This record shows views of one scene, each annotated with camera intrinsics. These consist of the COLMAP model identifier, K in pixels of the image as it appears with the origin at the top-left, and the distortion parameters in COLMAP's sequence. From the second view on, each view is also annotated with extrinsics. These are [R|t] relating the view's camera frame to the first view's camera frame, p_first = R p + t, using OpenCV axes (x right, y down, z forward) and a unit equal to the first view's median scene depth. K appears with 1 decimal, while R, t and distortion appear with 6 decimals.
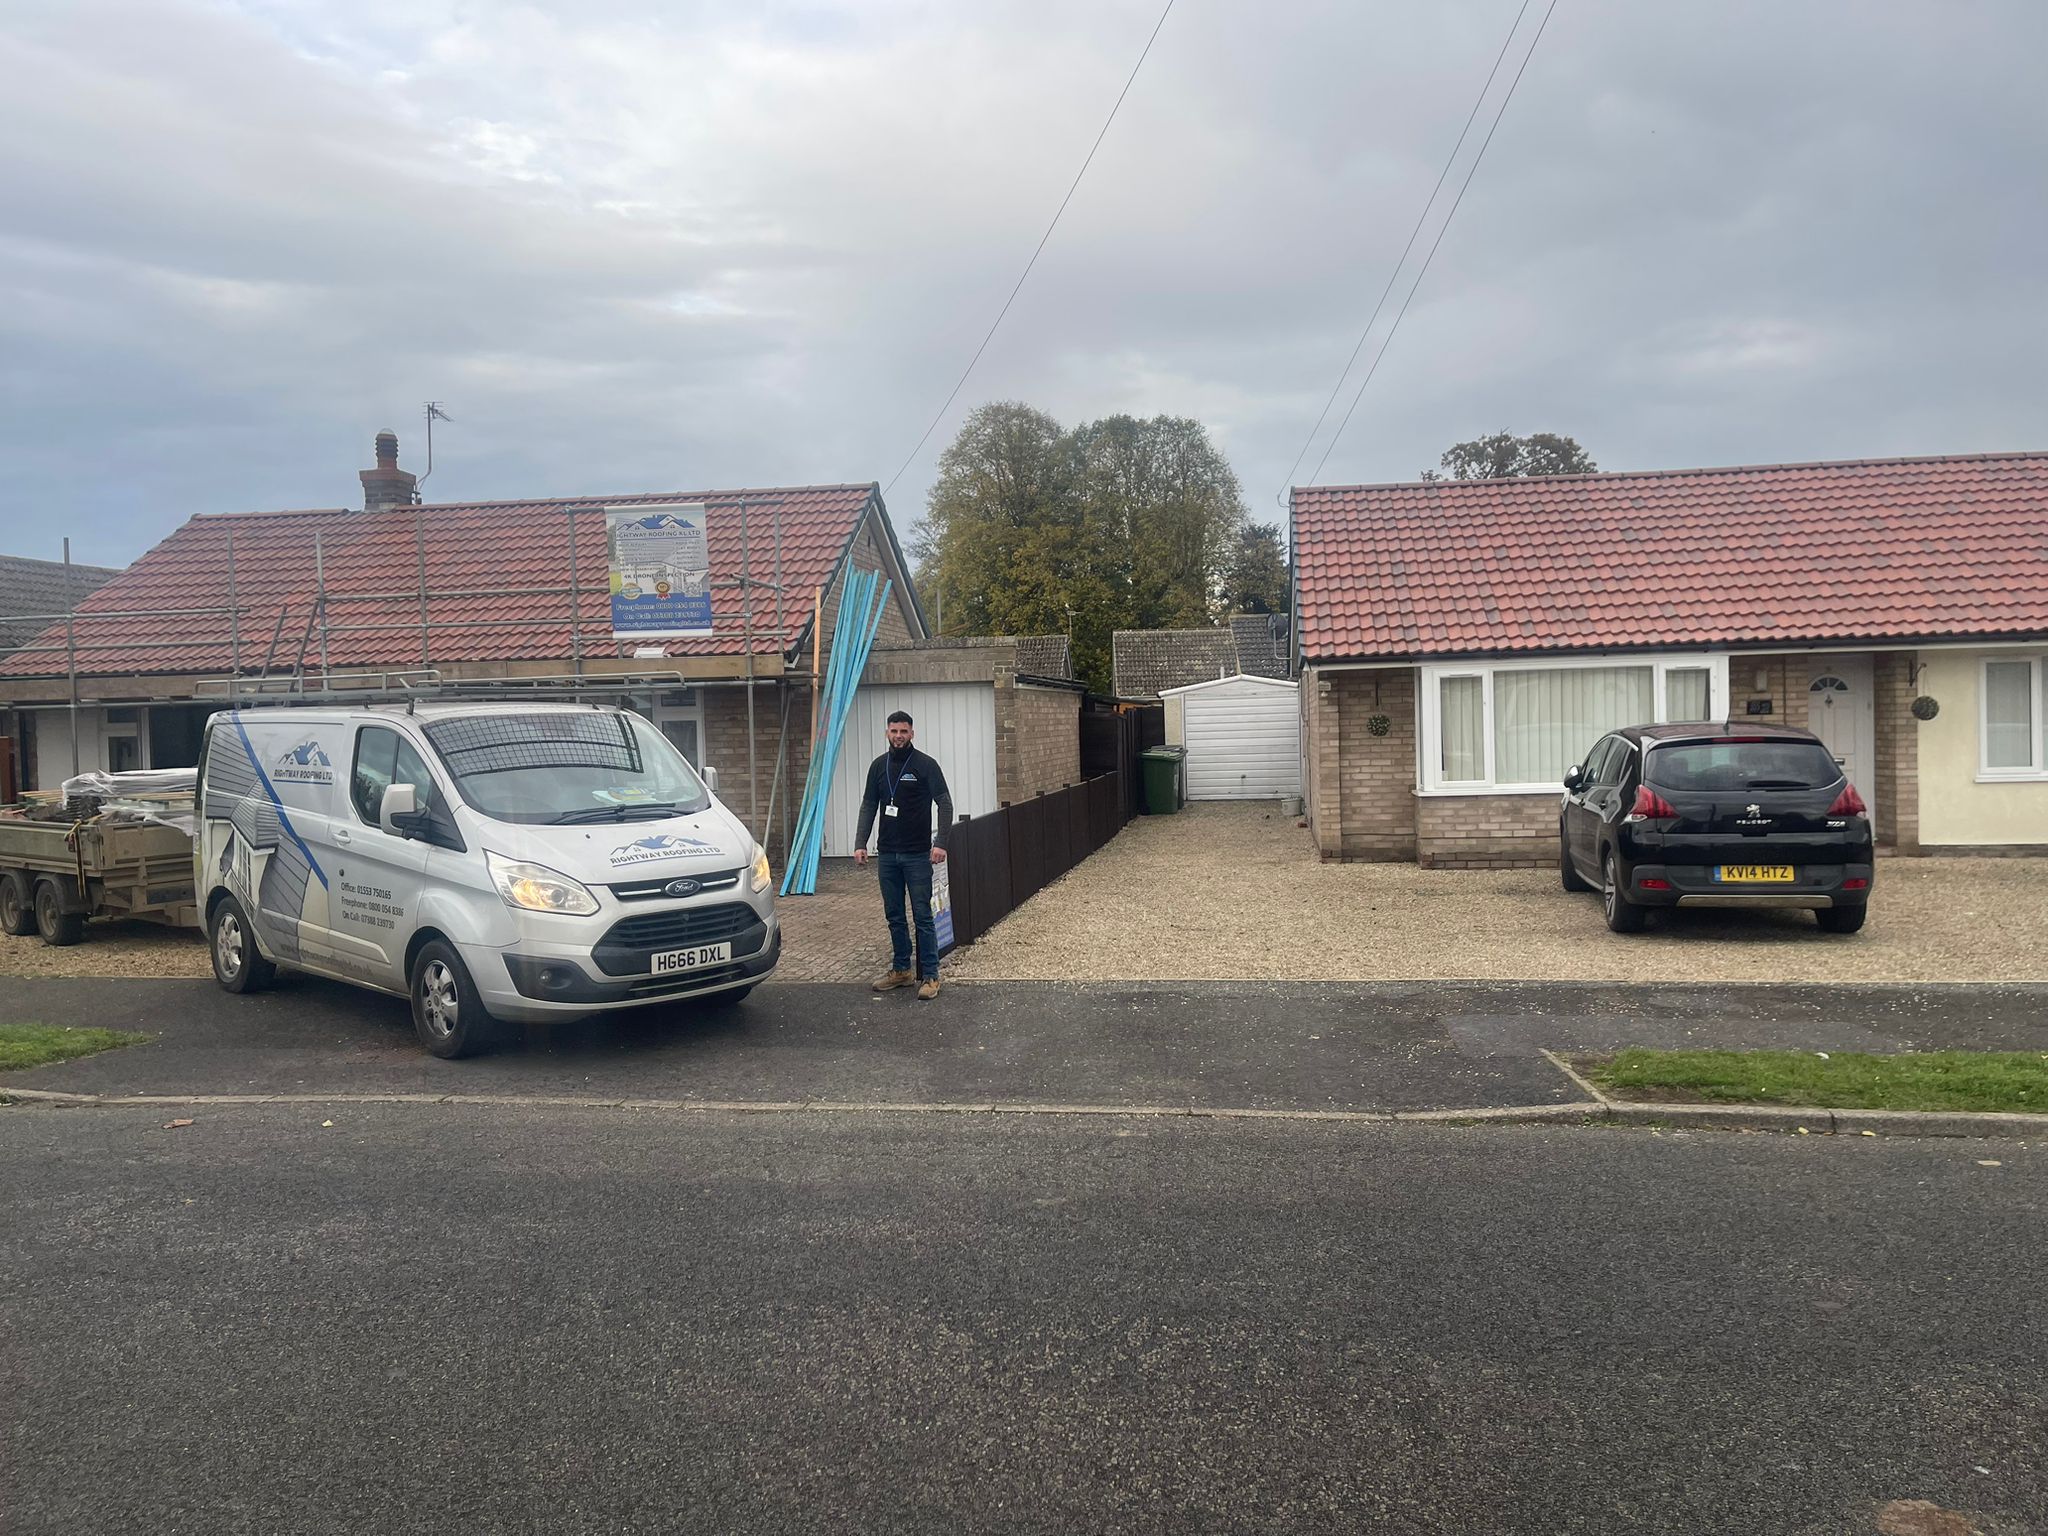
lens RADIAL K [[1566.9, 0, 1008.7], [0, 1566.9, 763.2], [0, 0, 1]] dist [0.084792, -0.099952]
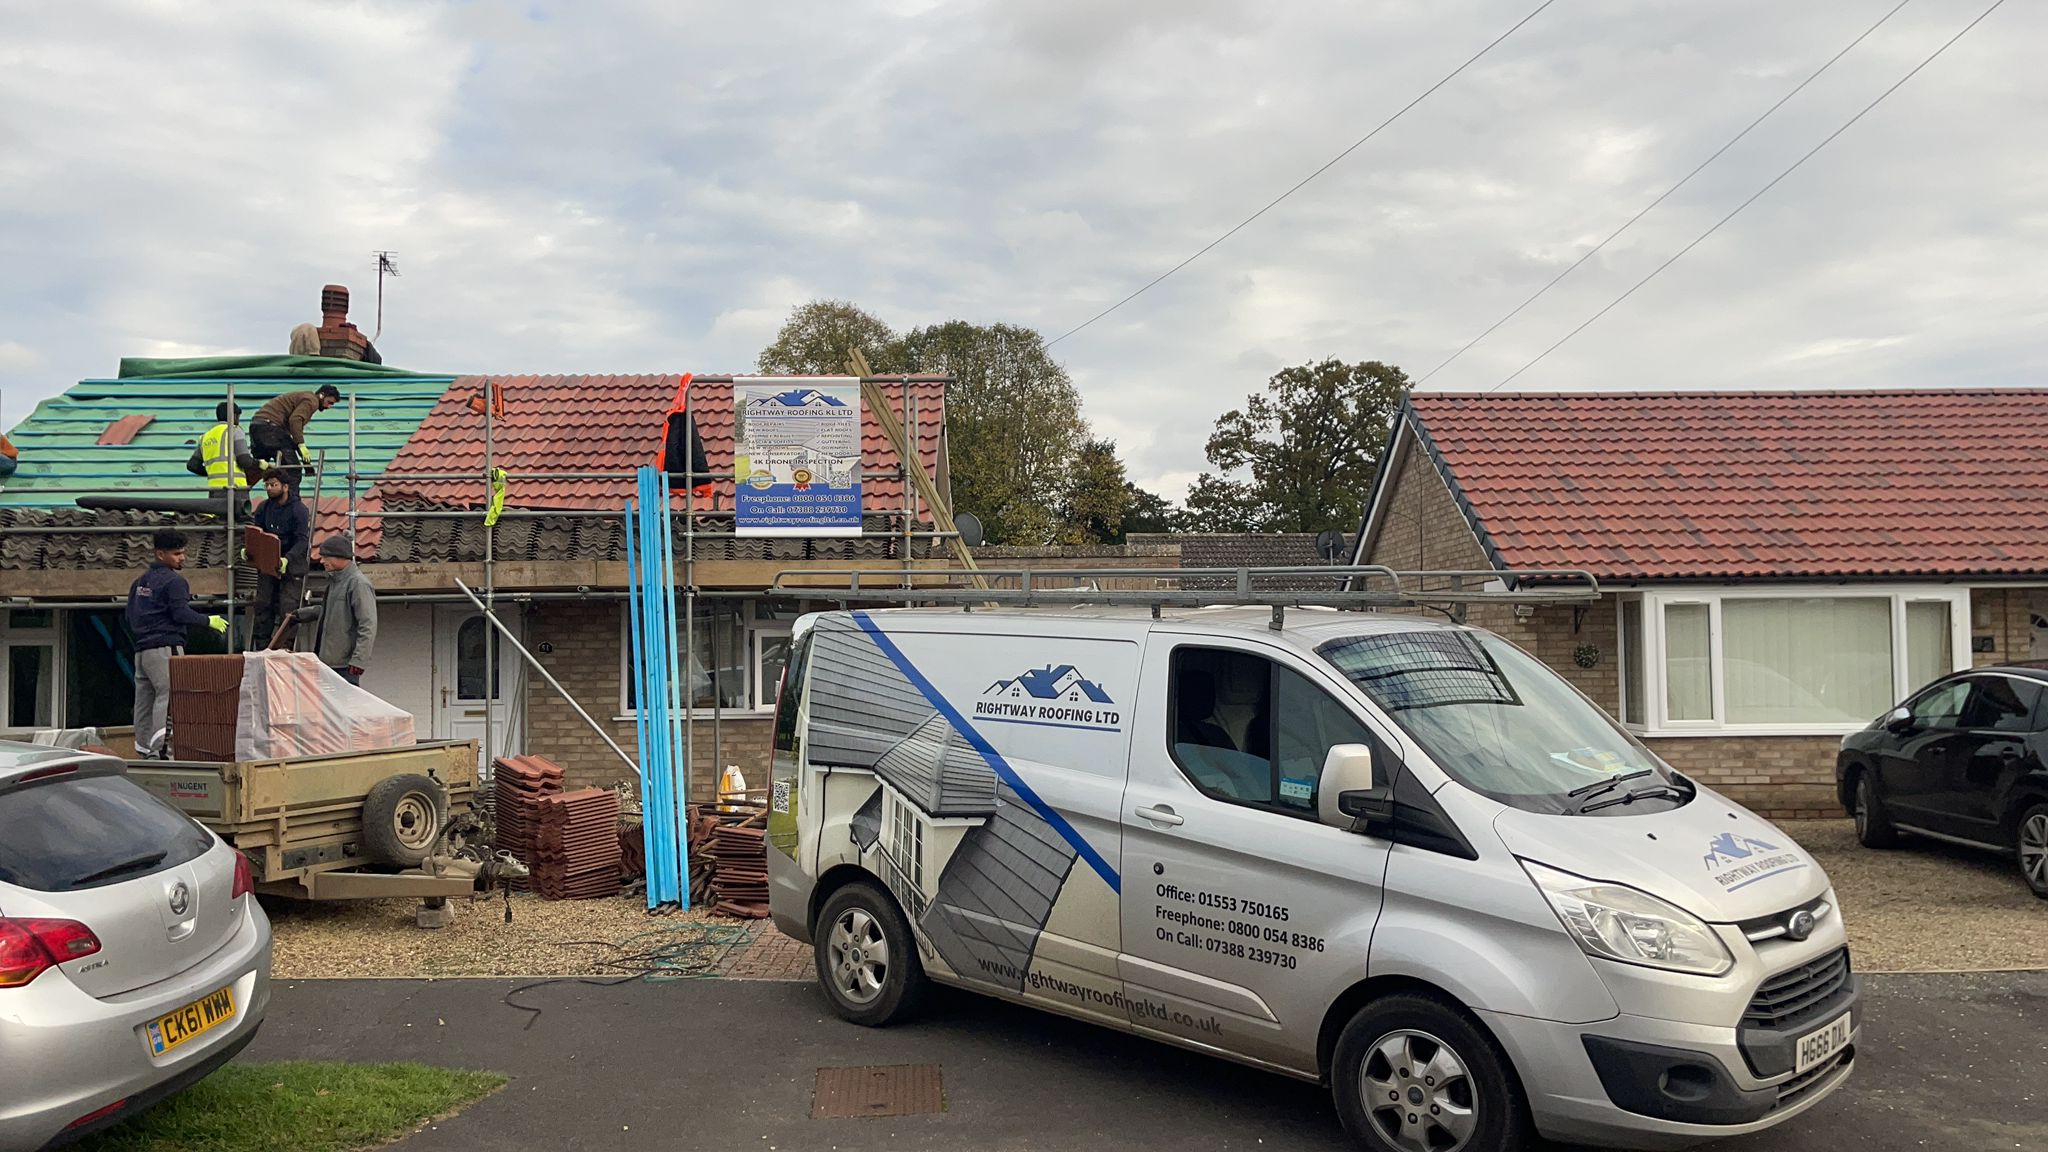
lens RADIAL K [[1587.8, 0, 1017.9], [0, 1587.8, 584.0], [0, 0, 1]] dist [0.080635, -0.003052]
pose [[0.987383, 0.022693, 0.156716, -0.234150], [-0.012512, 0.997764, -0.065650, -0.001084], [-0.157855, 0.062861, 0.985459, 0.155499]]
